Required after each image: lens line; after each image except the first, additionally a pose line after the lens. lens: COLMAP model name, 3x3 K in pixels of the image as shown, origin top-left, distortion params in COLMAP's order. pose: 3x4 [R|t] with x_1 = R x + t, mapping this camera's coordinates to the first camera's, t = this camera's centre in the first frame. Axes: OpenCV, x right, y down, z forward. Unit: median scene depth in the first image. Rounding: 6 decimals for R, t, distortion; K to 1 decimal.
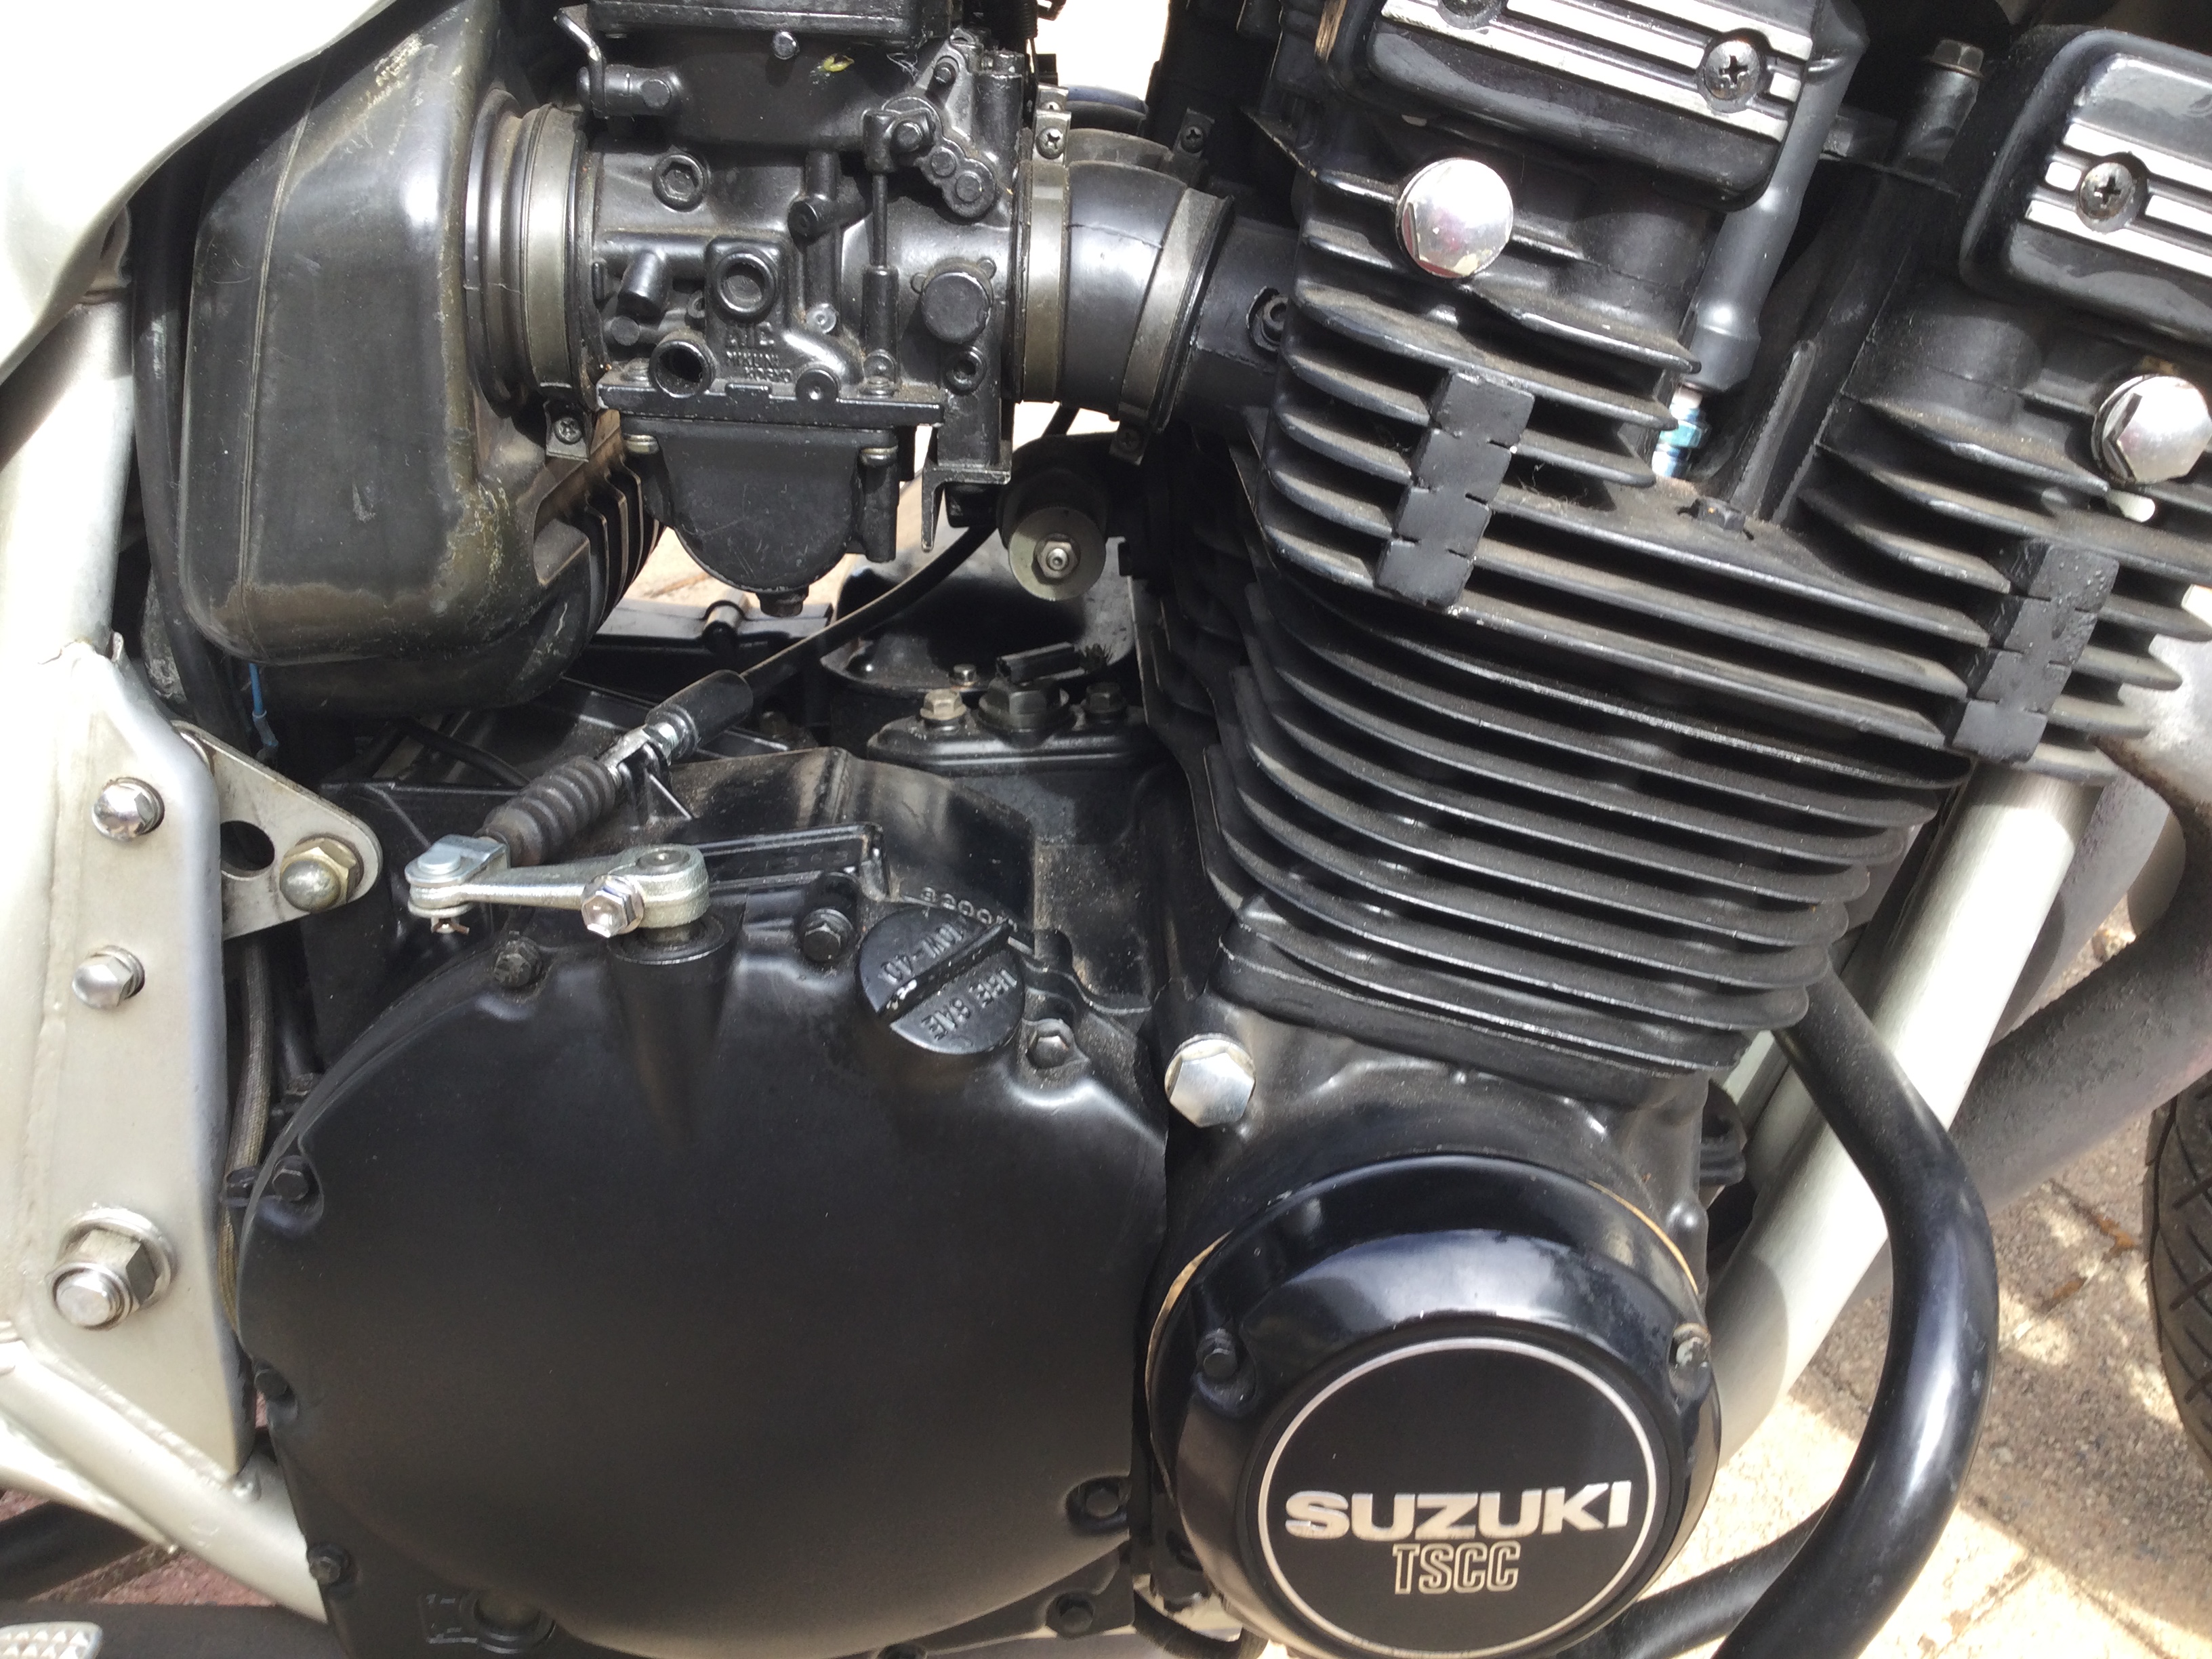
lens RADIAL K [[2001.4, 0, 1126.4], [0, 2001.4, 846.0], [0, 0, 1]] dist [0.004876, -0.015527]
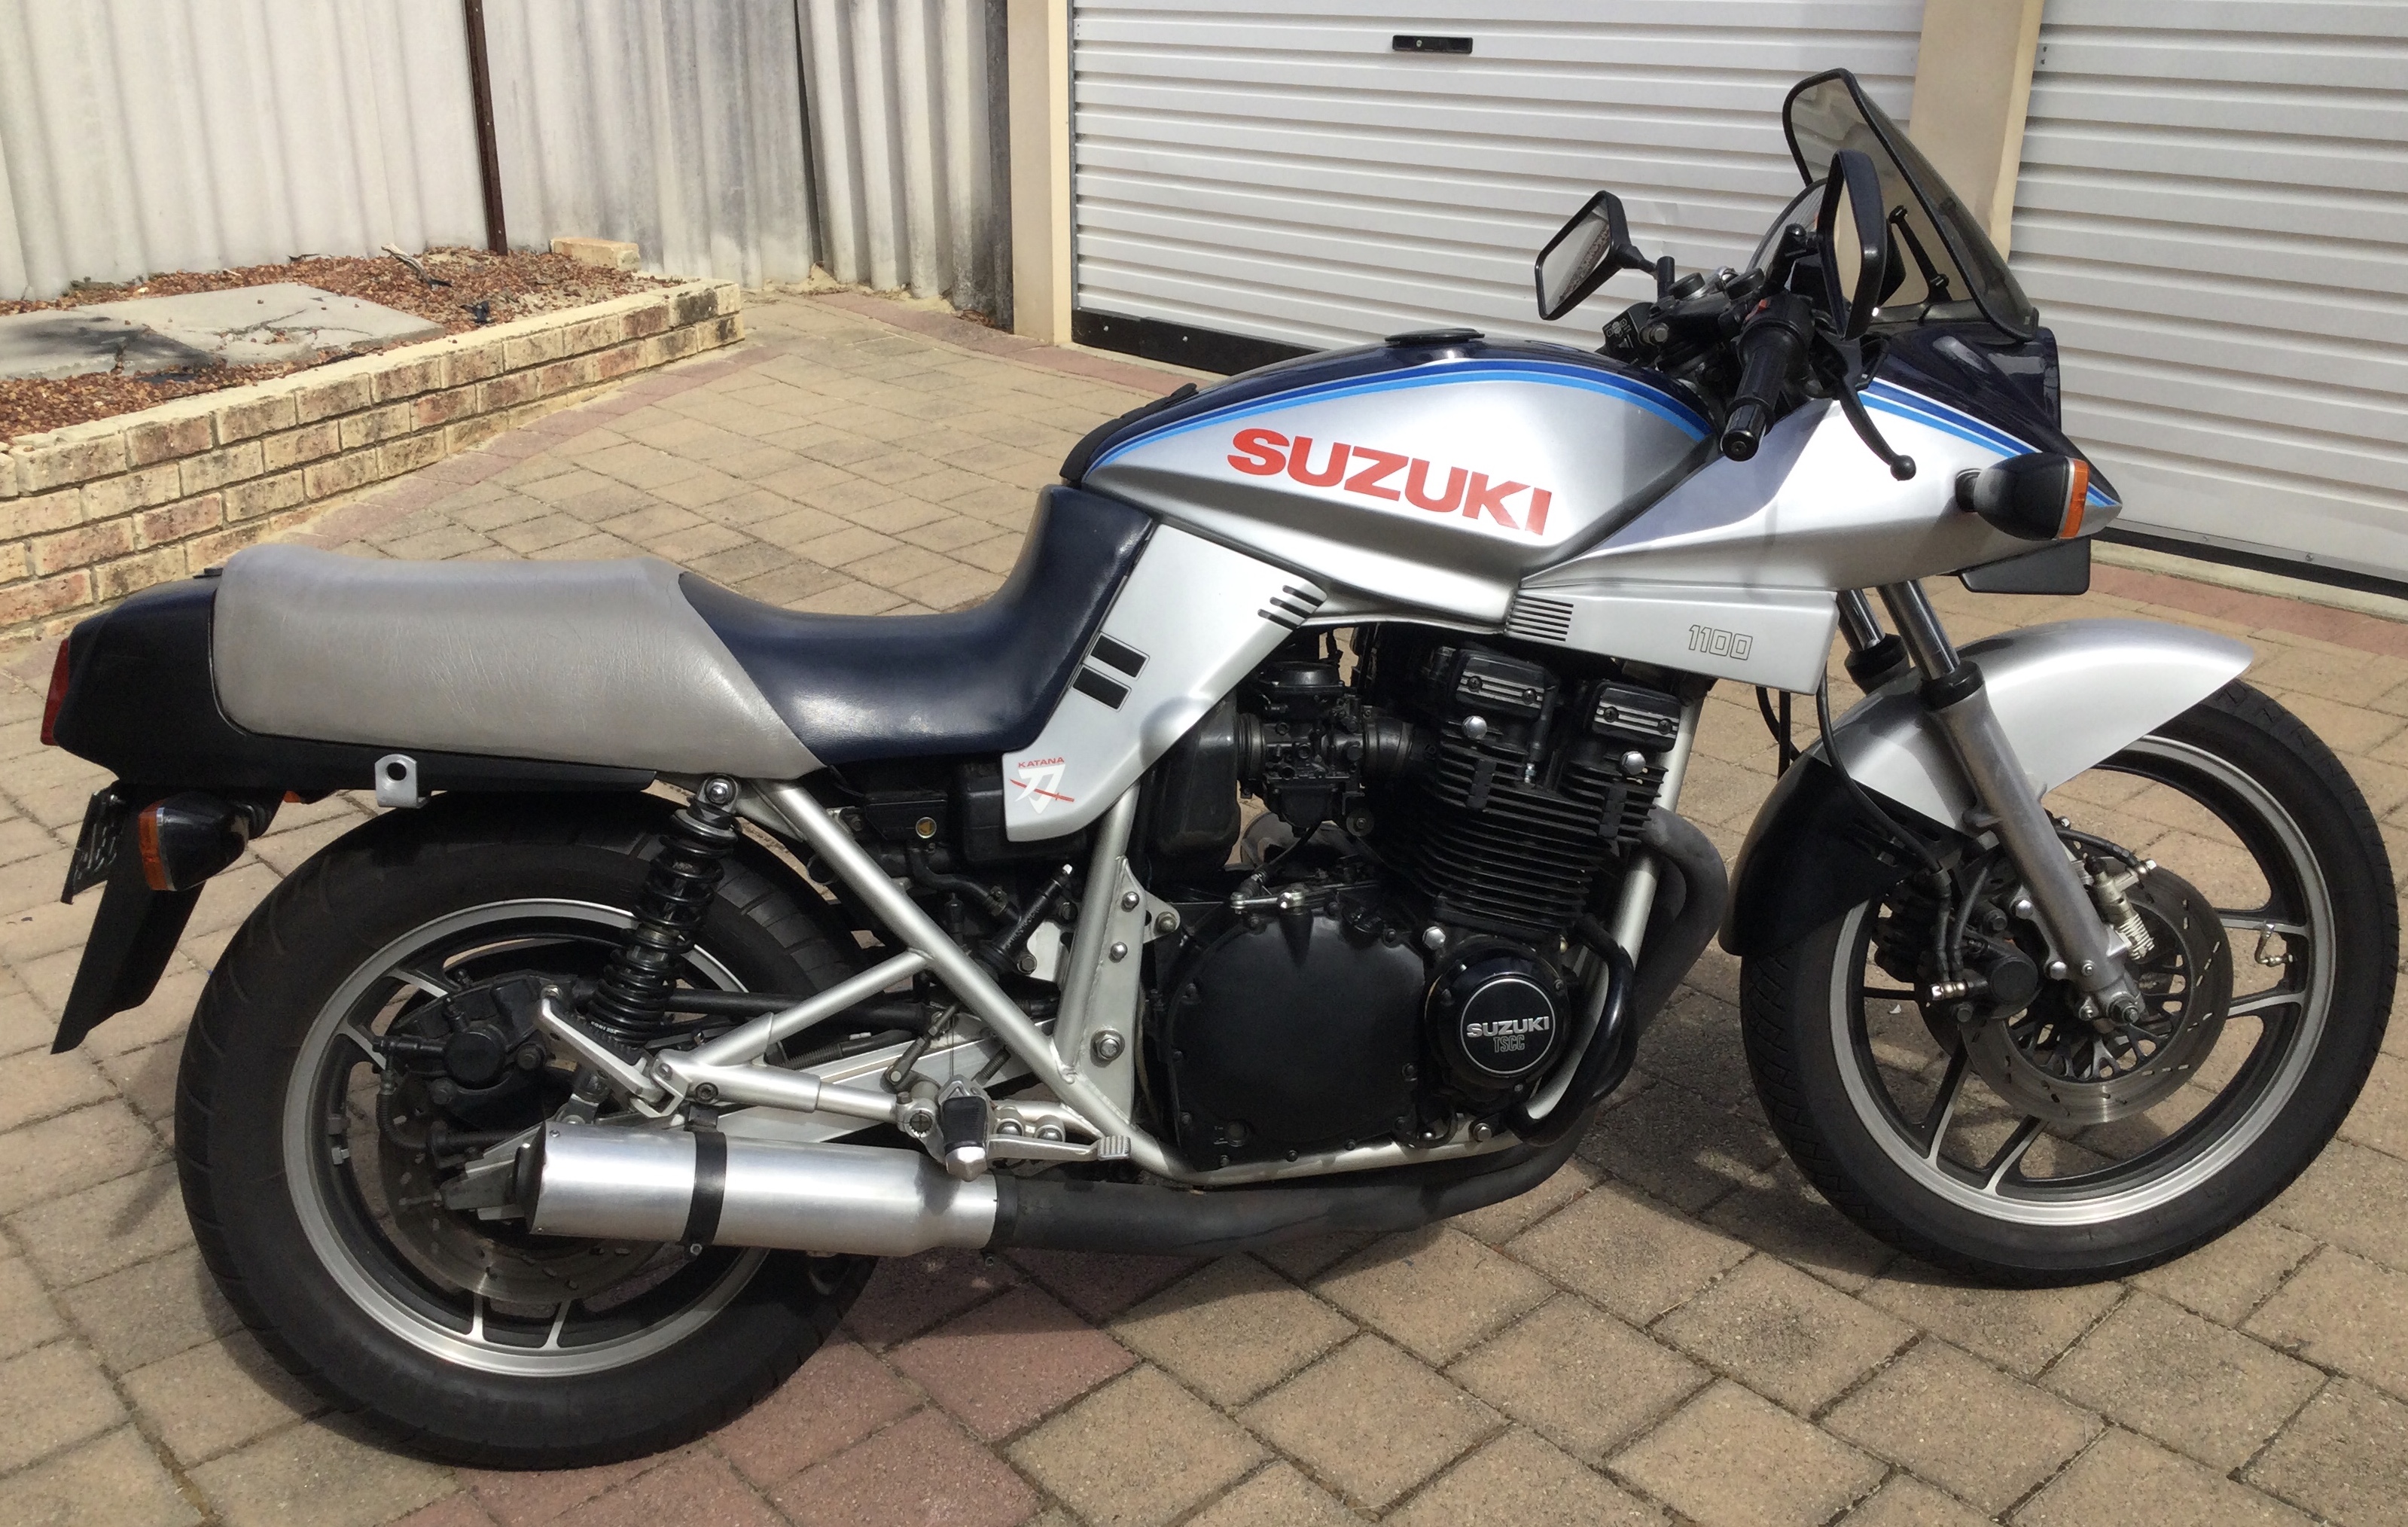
lens RADIAL K [[2161.5, 0, 1191.4], [0, 2161.5, 766.4], [0, 0, 1]] dist [0.011308, 0.000759]
pose [[0.995303, -0.060996, 0.075182, -0.753933], [0.078478, 0.963064, -0.257584, 0.874429], [-0.056693, 0.262274, 0.963327, -3.257001]]
